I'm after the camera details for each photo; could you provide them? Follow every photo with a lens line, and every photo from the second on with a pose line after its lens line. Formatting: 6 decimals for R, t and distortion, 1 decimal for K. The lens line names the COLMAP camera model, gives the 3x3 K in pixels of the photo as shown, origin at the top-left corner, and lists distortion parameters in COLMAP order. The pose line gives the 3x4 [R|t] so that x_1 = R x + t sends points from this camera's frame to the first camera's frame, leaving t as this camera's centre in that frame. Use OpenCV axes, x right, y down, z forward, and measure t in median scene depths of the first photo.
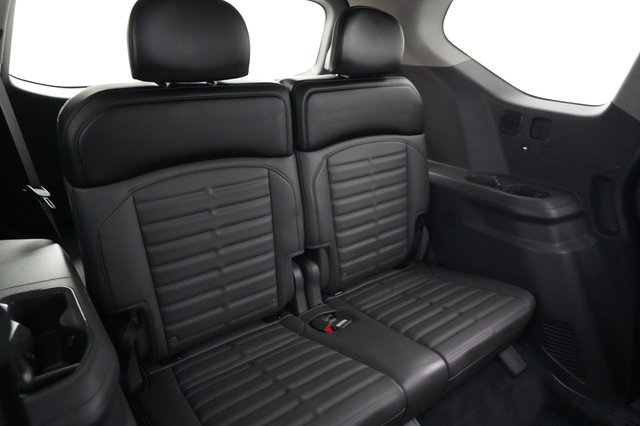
lens RADIAL K [[425.5, 0, 319.8], [0, 425.5, 224.8], [0, 0, 1]] dist [0.073121, 0.000177]
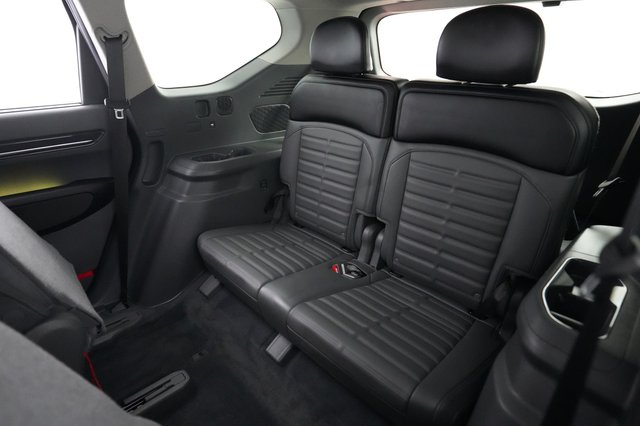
lens RADIAL K [[373.1, 0, 320.0], [0, 373.1, 213.0], [0, 0, 1]] dist [0.000682, -0.000216]
pose [[0.111622, 0.399317, -0.909992, 0.905705], [-0.381835, 0.862654, 0.331708, -0.242549], [0.917465, 0.310441, 0.248764, 0.568659]]
